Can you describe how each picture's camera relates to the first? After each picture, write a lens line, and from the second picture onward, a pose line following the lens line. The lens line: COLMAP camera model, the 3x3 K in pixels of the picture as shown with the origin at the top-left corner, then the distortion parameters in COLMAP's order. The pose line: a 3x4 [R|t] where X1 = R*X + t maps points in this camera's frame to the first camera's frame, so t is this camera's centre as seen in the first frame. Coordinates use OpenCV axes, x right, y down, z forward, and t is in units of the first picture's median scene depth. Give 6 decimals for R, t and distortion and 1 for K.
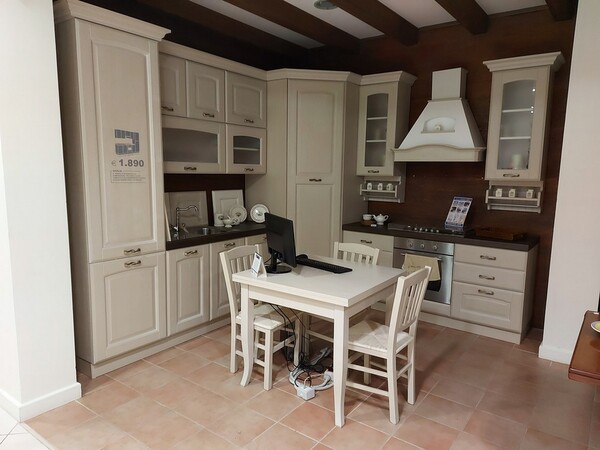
lens RADIAL K [[428.8, 0, 298.3], [0, 428.8, 225.6], [0, 0, 1]] dist [0.055692, -0.033023]
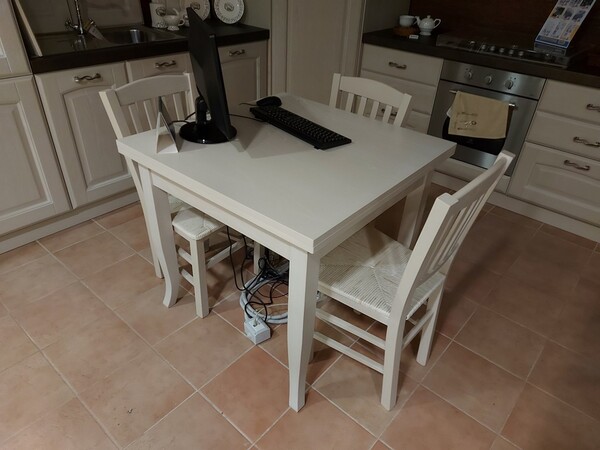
lens RADIAL K [[428.8, 0, 300.6], [0, 428.8, 228.3], [0, 0, 1]] dist [0.055692, -0.033023]
pose [[0.996416, 0.068590, -0.049498, 0.091304], [-0.040506, 0.900654, 0.432645, -0.023618], [0.074256, -0.429089, 0.900205, 0.446993]]
